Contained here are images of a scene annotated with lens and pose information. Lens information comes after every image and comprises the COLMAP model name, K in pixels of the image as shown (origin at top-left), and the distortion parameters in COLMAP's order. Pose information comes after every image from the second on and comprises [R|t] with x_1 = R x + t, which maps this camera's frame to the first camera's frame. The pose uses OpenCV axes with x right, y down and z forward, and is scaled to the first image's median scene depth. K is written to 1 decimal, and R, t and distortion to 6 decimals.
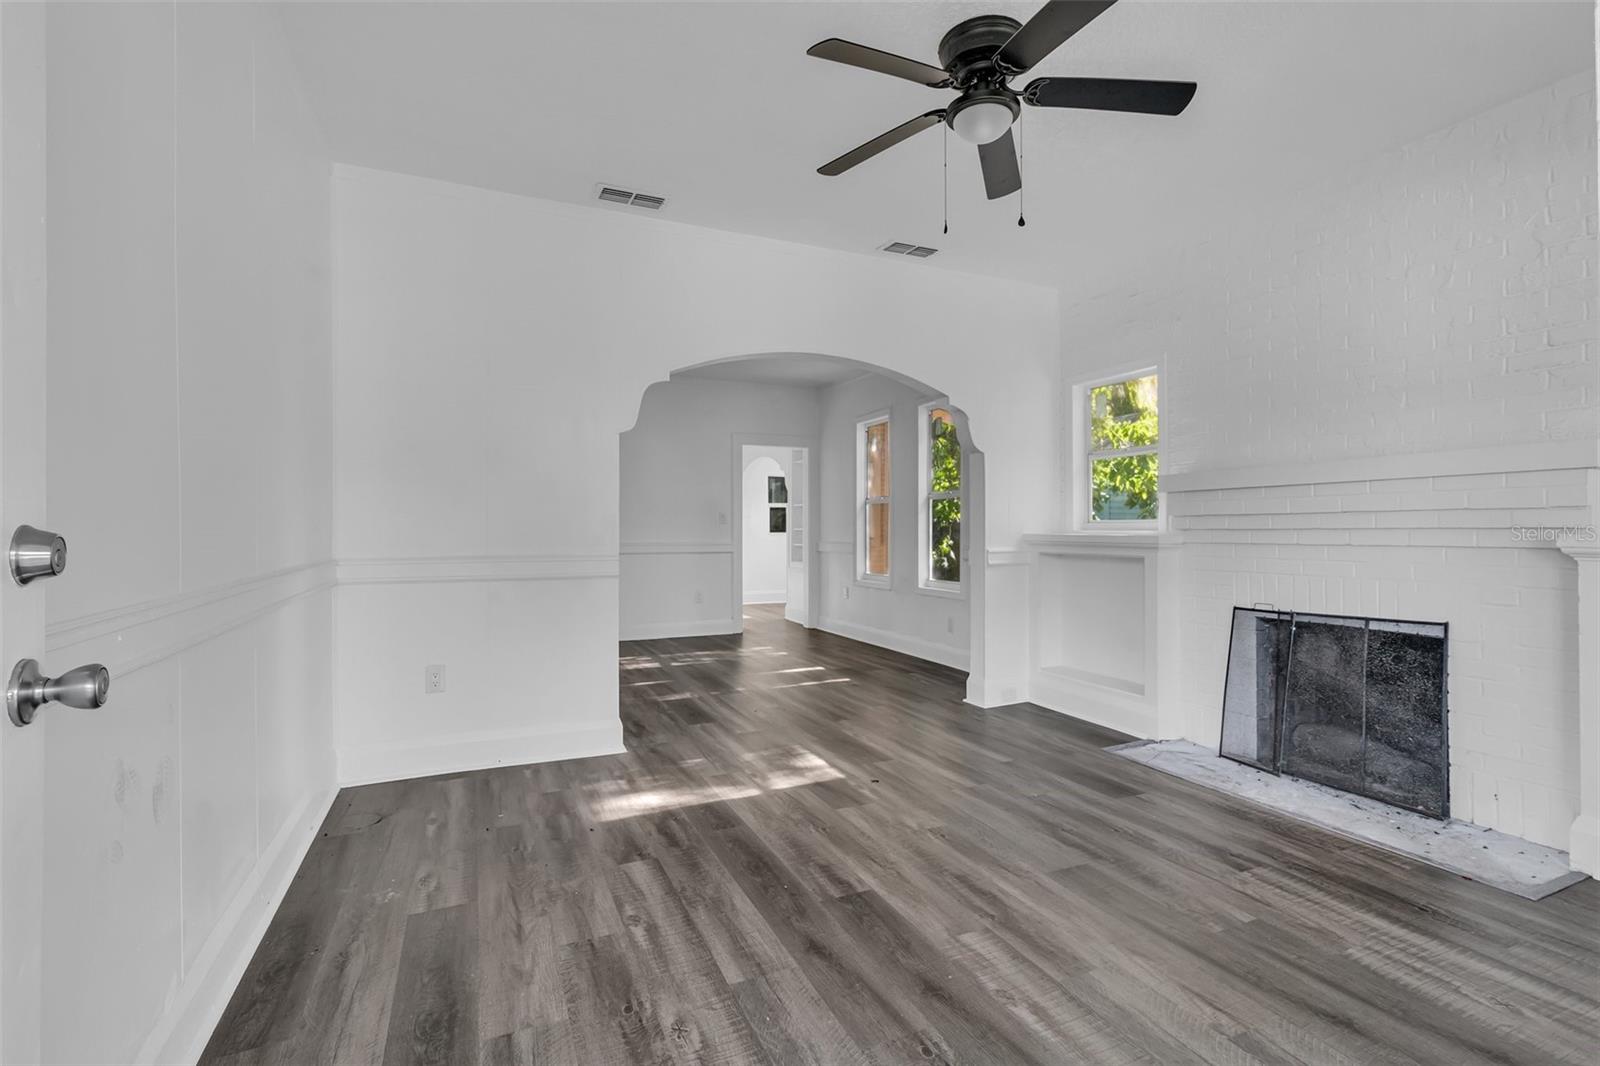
lens RADIAL K [[760.0, 0, 832.2], [0, 760.0, 531.3], [0, 0, 1]] dist [0.003664, 0.000531]
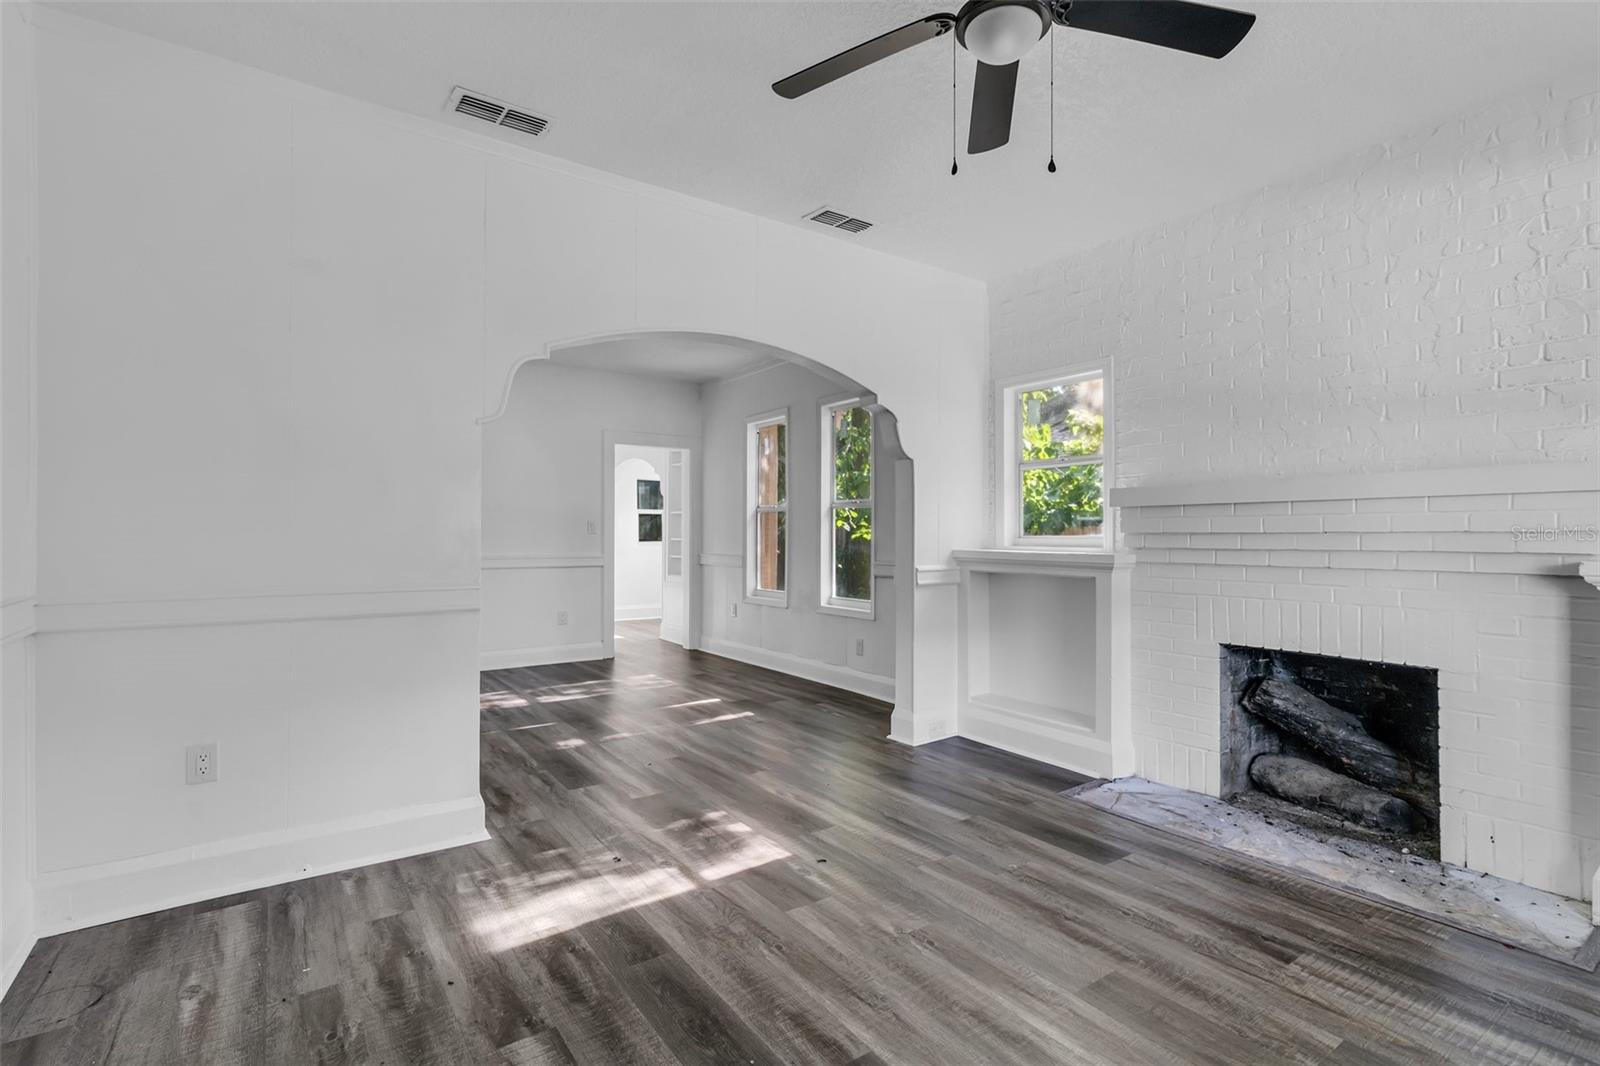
lens RADIAL K [[760.0, 0, 837.1], [0, 760.0, 535.0], [0, 0, 1]] dist [0.003664, 0.000531]
pose [[0.980795, 0.002972, 0.195016, -0.097130], [-0.002755, 0.999995, -0.001383, -0.020659], [-0.195019, 0.000819, 0.980799, 0.222727]]
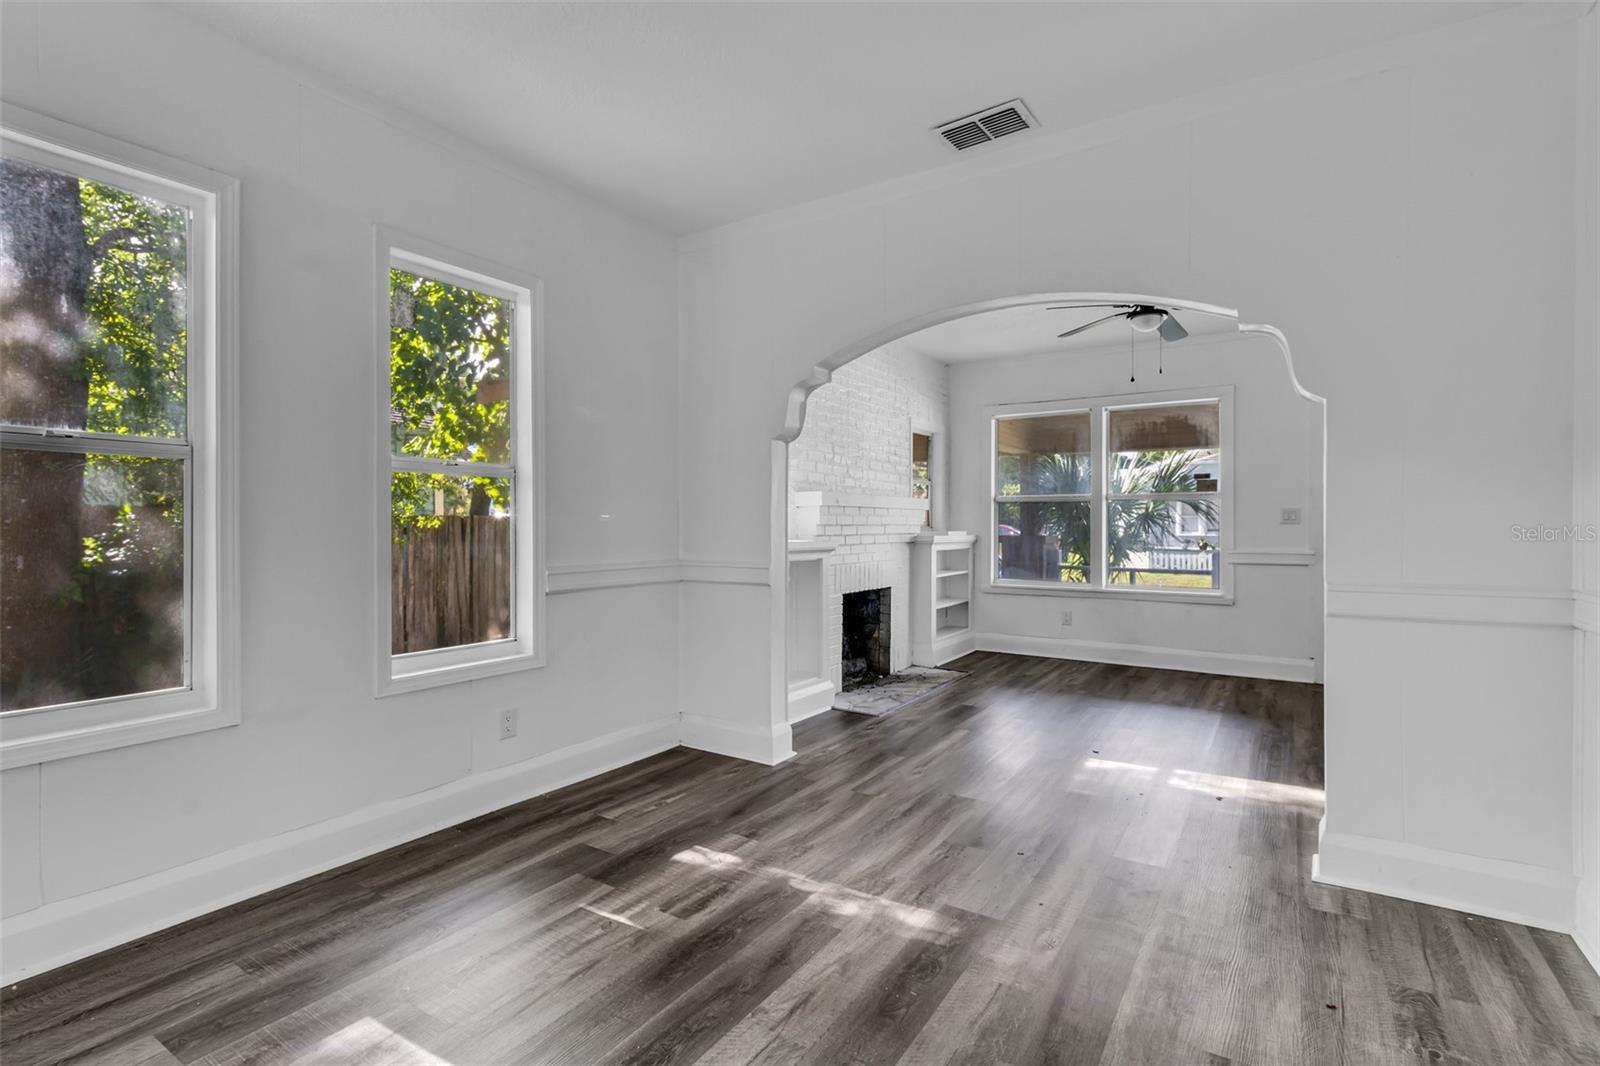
lens RADIAL K [[760.0, 0, 788.5], [0, 760.0, 529.1], [0, 0, 1]] dist [0.003664, 0.000531]
pose [[-0.516179, -0.002439, 0.856477, -0.789339], [-0.000548, 0.999997, 0.002518, -0.021852], [-0.856481, 0.000830, -0.516178, 2.255429]]
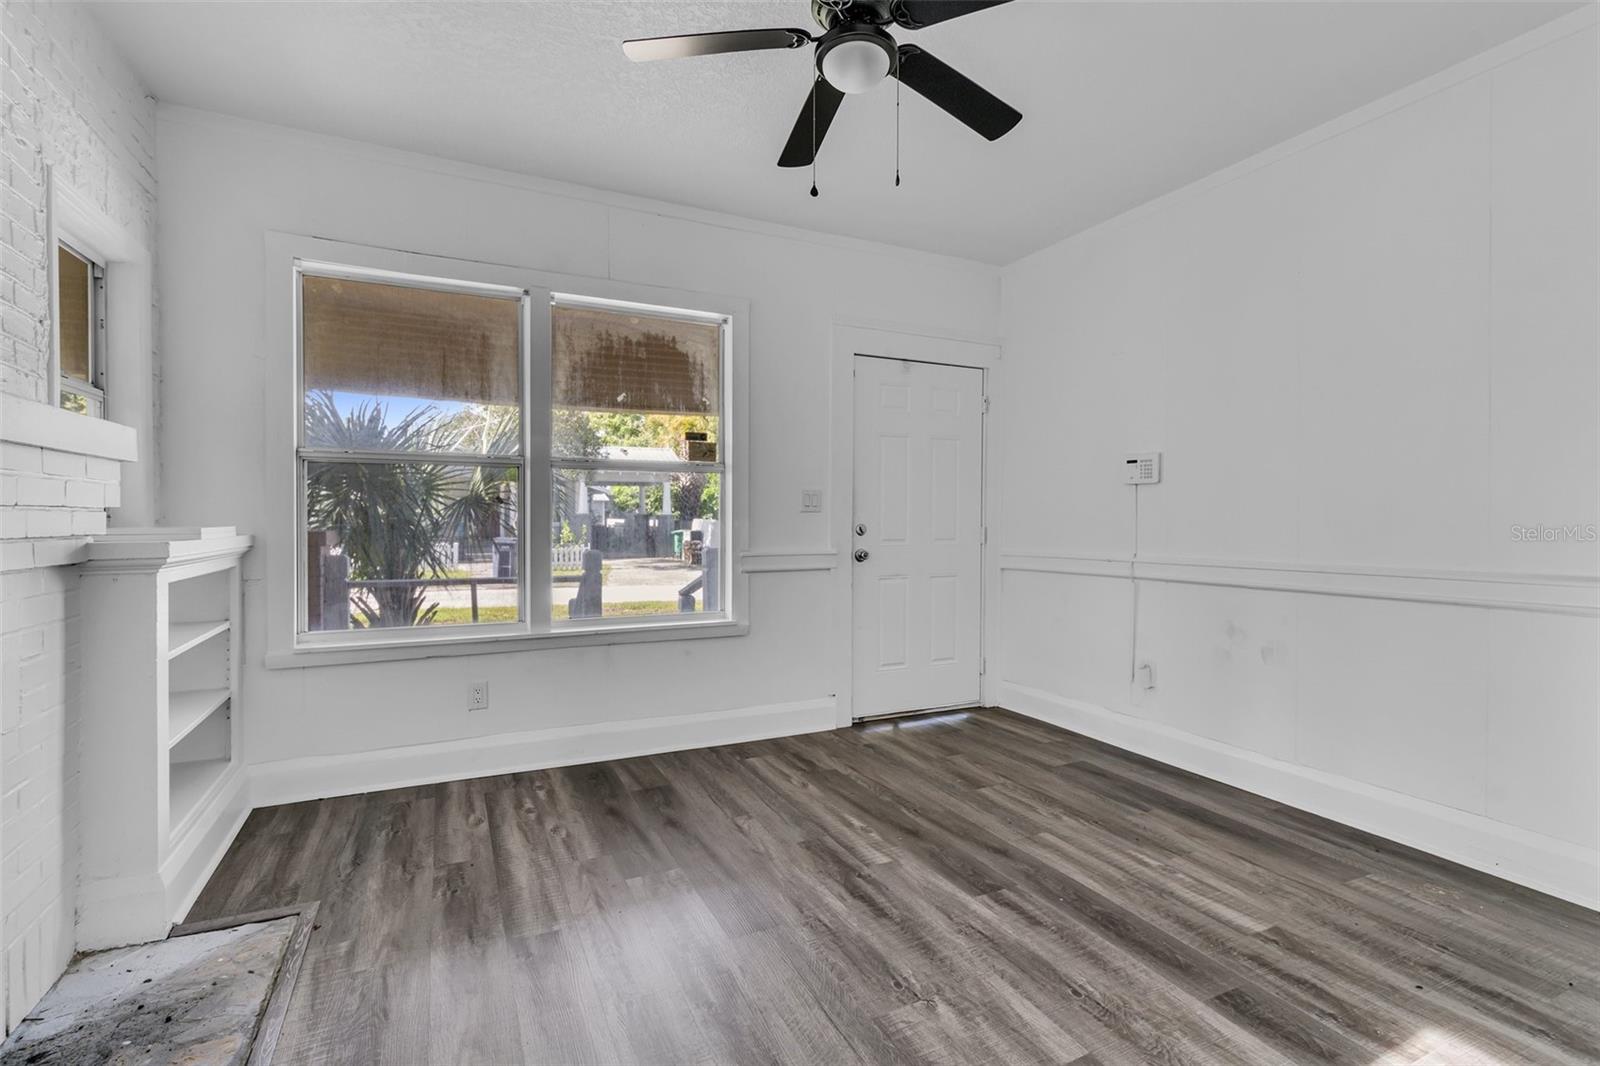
lens RADIAL K [[760.0, 0, 826.8], [0, 760.0, 526.9], [0, 0, 1]] dist [0.003664, 0.000531]
pose [[-0.999786, 0.000596, -0.020663, 0.205431], [0.000316, 0.999908, 0.013552, -0.021526], [0.020669, 0.013543, -0.999695, 1.544895]]
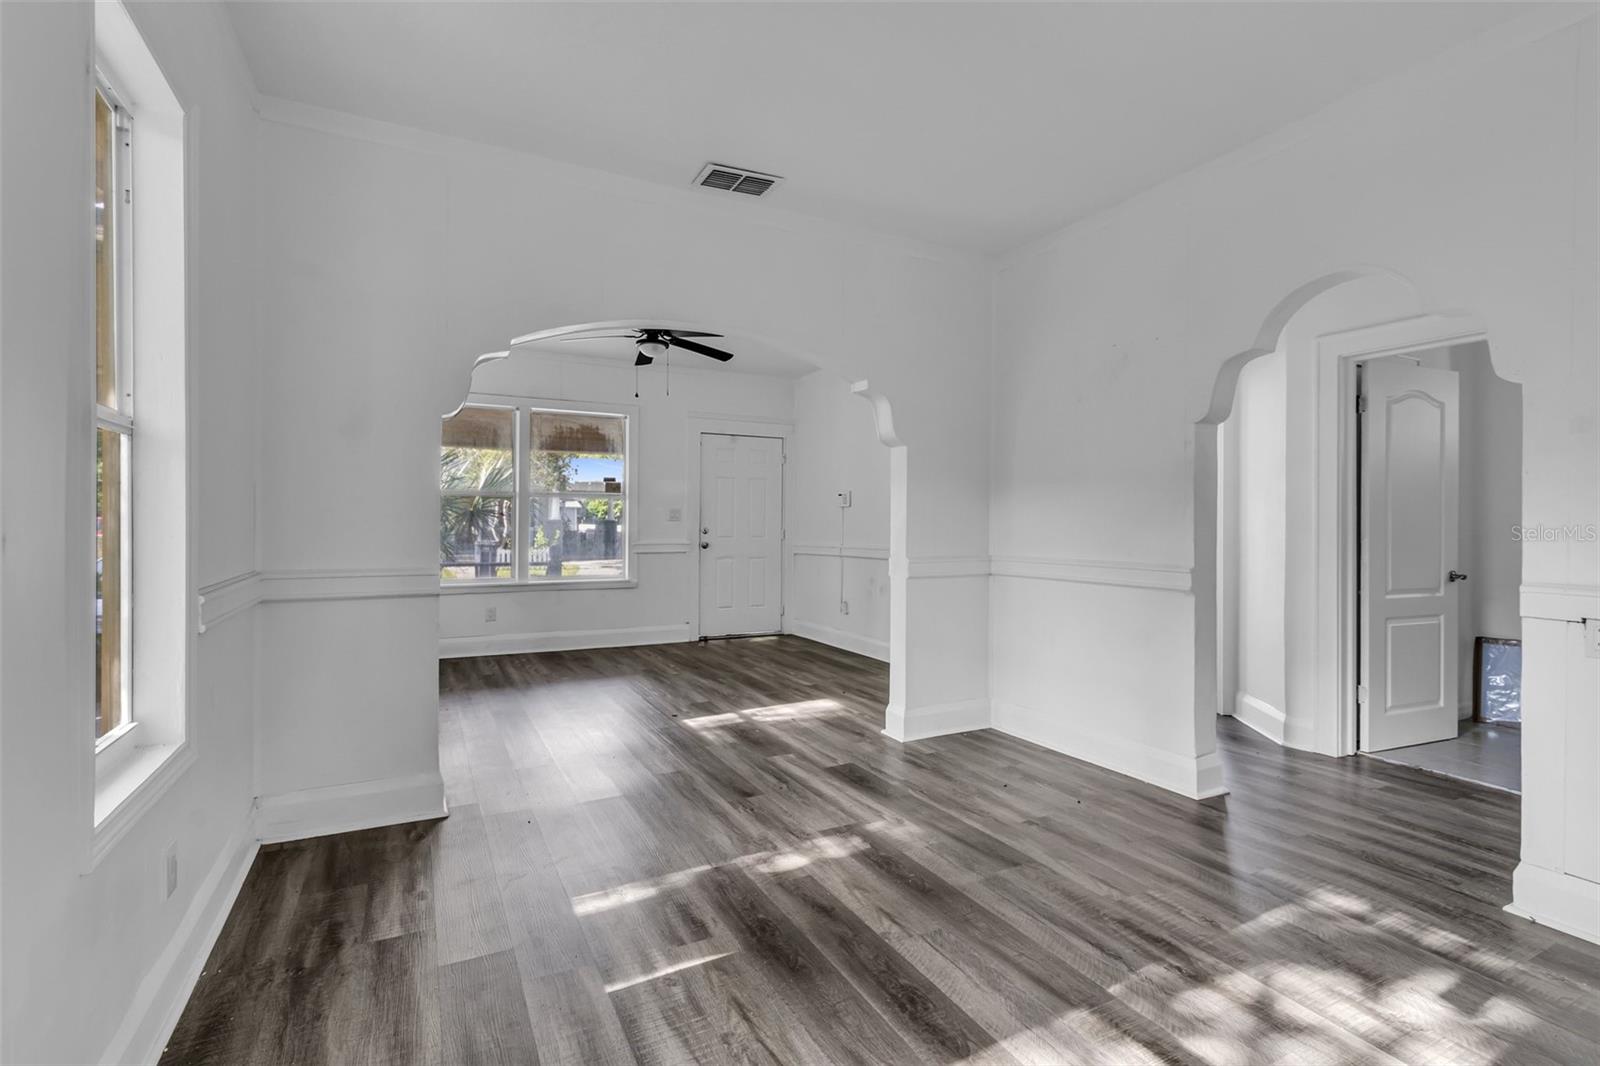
lens RADIAL K [[760.0, 0, 831.4], [0, 760.0, 523.9], [0, 0, 1]] dist [0.003664, 0.000531]
pose [[-0.998484, -0.002805, -0.054966, -0.167818], [-0.002865, 0.999995, 0.001015, -0.023650], [0.054963, 0.001171, -0.998488, 2.674400]]
